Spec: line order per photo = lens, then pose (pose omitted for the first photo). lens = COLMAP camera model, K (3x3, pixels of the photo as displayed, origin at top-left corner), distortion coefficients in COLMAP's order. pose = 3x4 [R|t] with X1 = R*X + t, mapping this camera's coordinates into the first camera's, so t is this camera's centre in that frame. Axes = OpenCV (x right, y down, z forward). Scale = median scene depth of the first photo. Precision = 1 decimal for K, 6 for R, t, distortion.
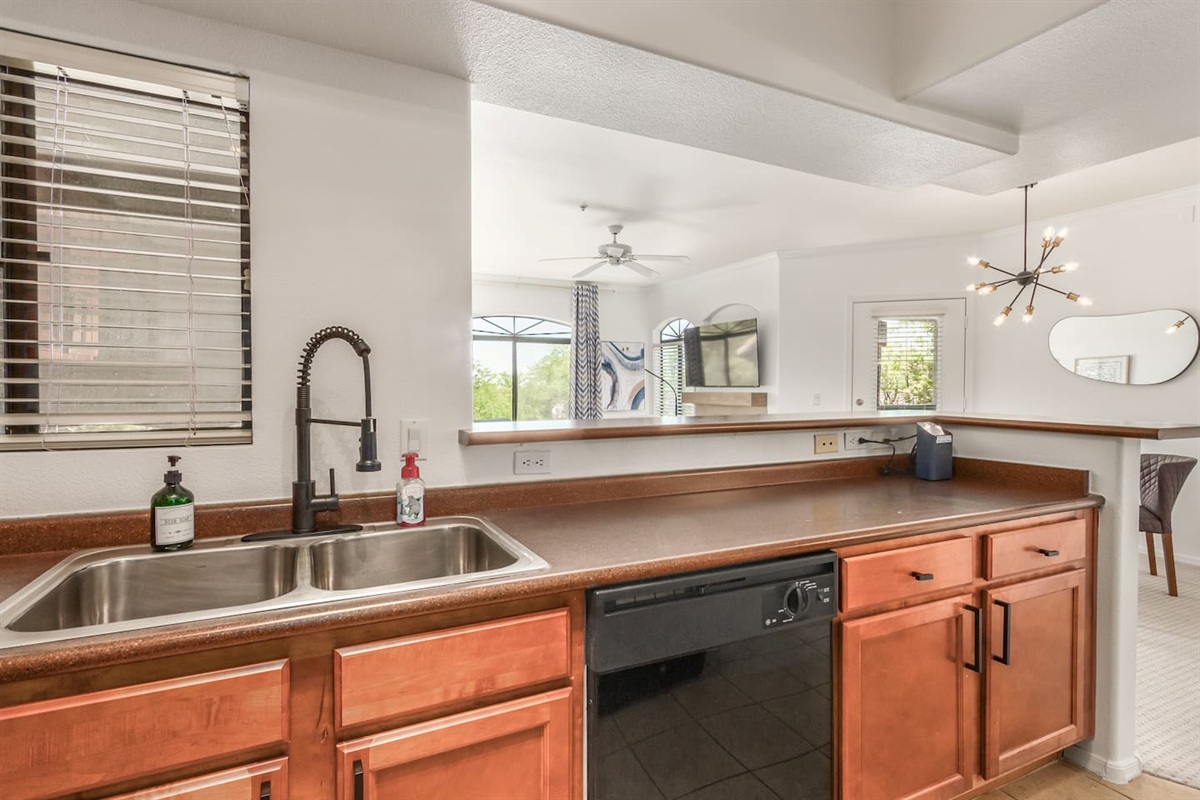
lens RADIAL K [[551.5, 0, 604.3], [0, 551.5, 401.0], [0, 0, 1]] dist [-0.000811, 0.002922]
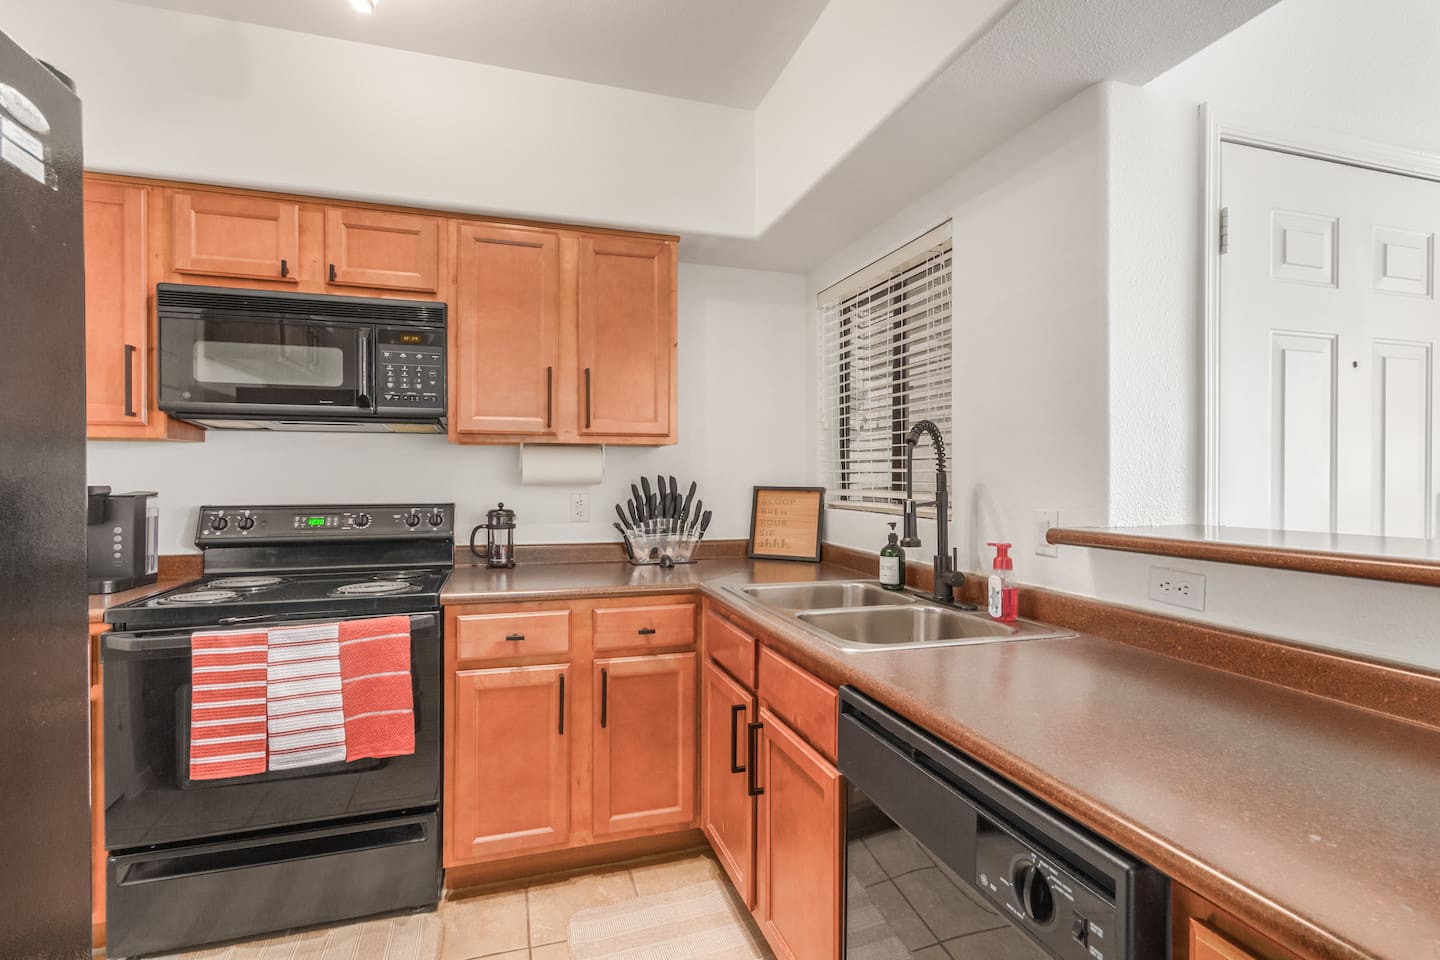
lens RADIAL K [[661.8, 0, 724.1], [0, 661.8, 480.2], [0, 0, 1]] dist [-0.000811, 0.002922]
pose [[-0.107228, 0.002440, -0.994232, 0.928008], [-0.023448, 0.999713, 0.004982, -0.006309], [0.993958, 0.023847, -0.107140, 0.739576]]
